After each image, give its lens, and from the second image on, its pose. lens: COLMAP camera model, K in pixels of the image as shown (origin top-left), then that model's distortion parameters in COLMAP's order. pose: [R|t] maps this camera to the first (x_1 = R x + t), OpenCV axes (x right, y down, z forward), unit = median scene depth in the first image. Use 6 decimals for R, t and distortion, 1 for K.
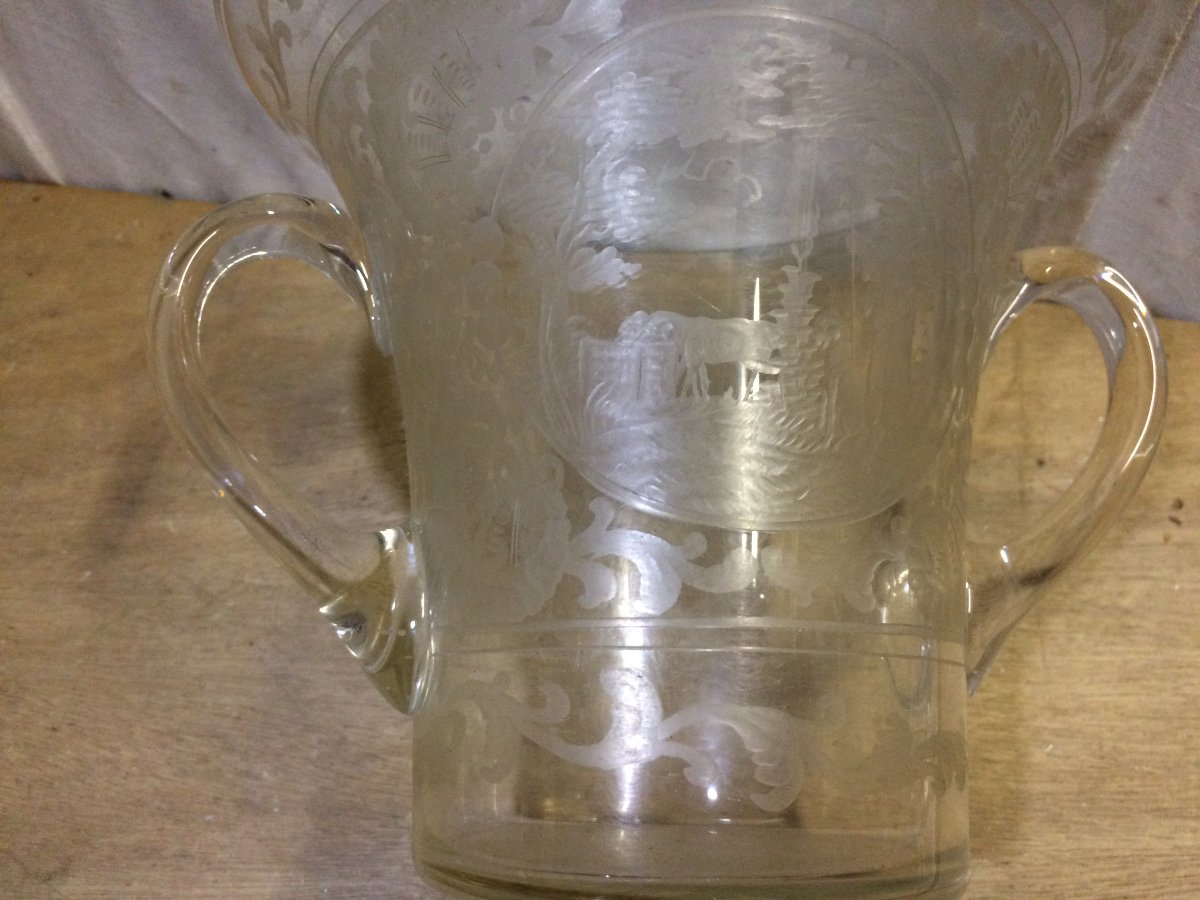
lens RADIAL K [[1005.5, 0, 595.0], [0, 1005.5, 399.4], [0, 0, 1]] dist [-0.002935, -0.044886]
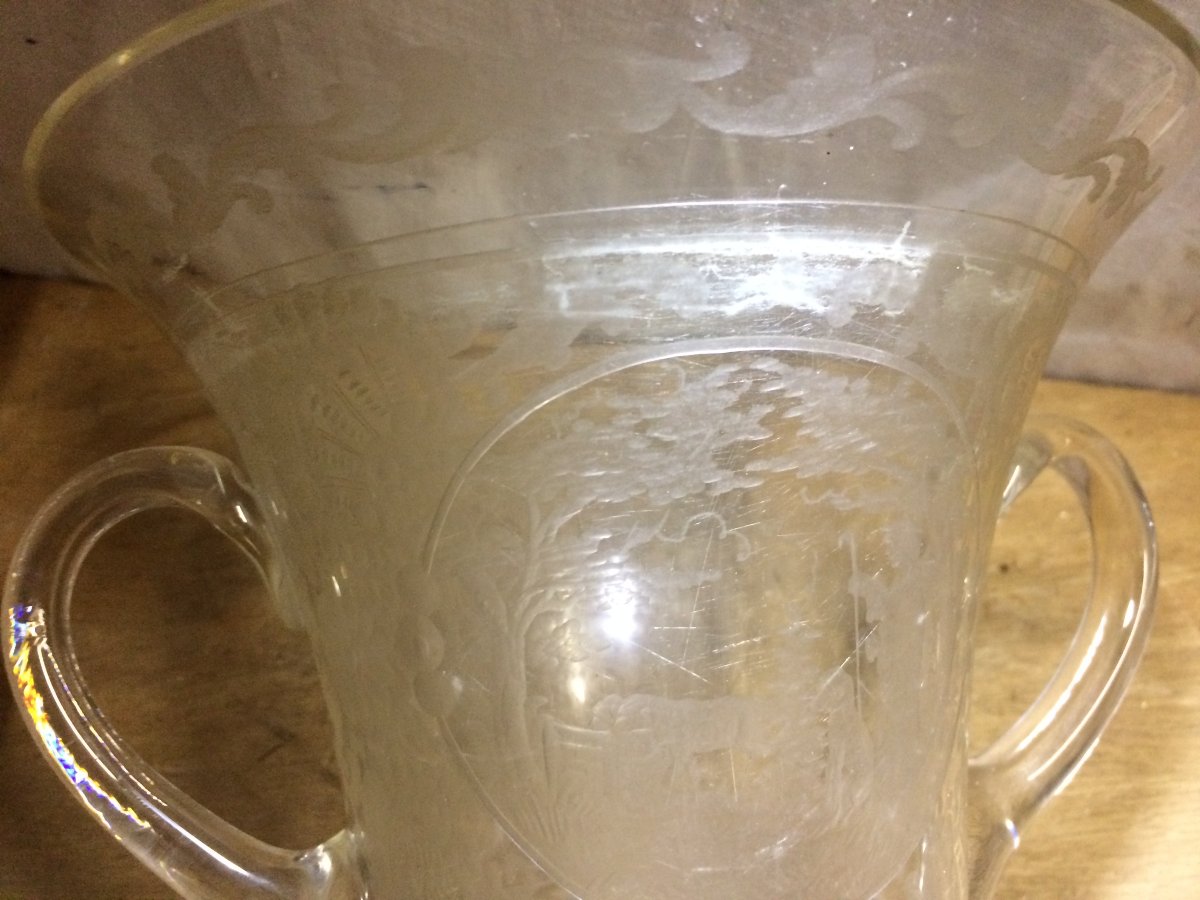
lens RADIAL K [[1027.7, 0, 605.3], [0, 1027.7, 404.2], [0, 0, 1]] dist [-0.012455, -0.013440]
pose [[0.993301, -0.063249, 0.096709, -0.017547], [0.050781, 0.990685, 0.126349, -0.275700], [-0.103800, -0.120592, 0.987261, 0.116564]]
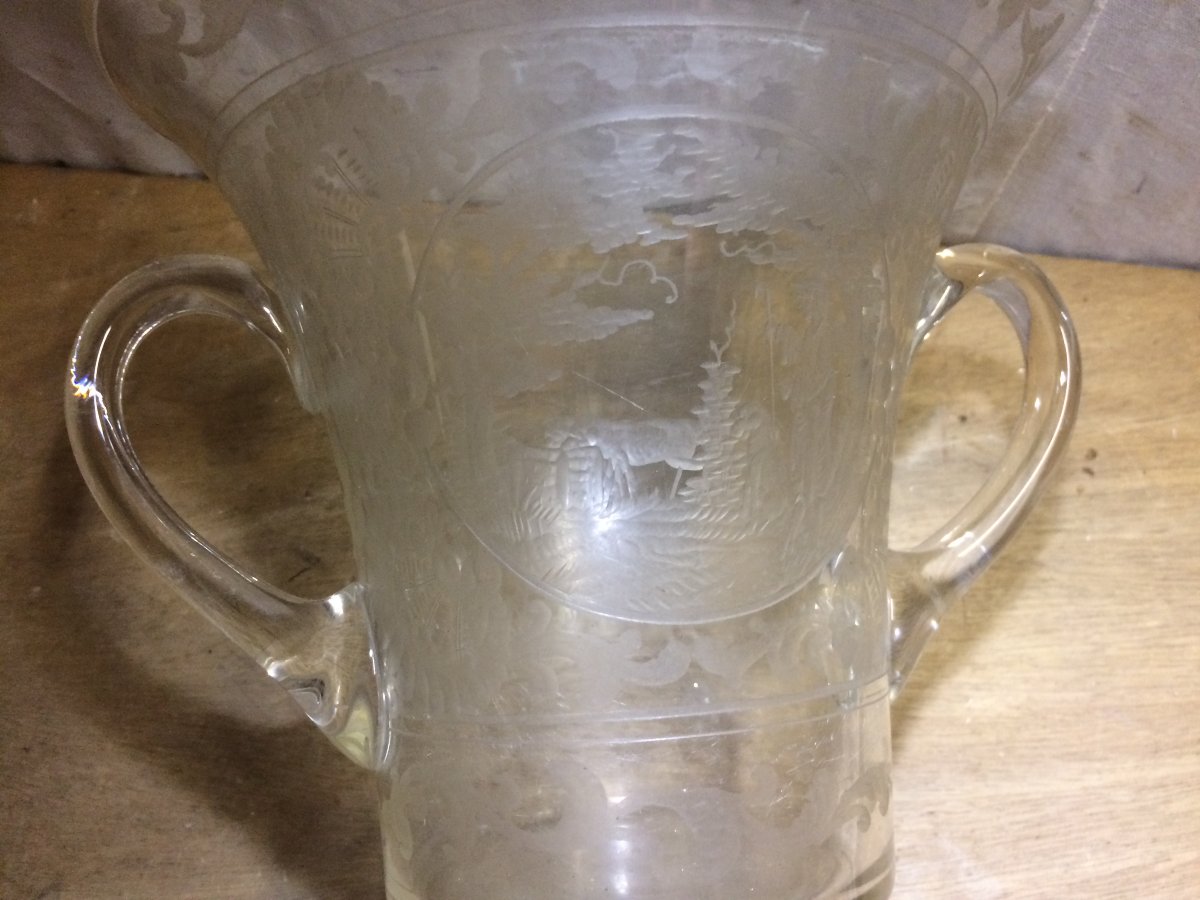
lens RADIAL K [[1005.5, 0, 595.0], [0, 1005.5, 399.4], [0, 0, 1]] dist [-0.002935, -0.044886]
pose [[0.996409, -0.066979, 0.051797, 0.015942], [0.058269, 0.986278, 0.154468, -0.165057], [-0.061432, -0.150895, 0.986639, 0.003715]]
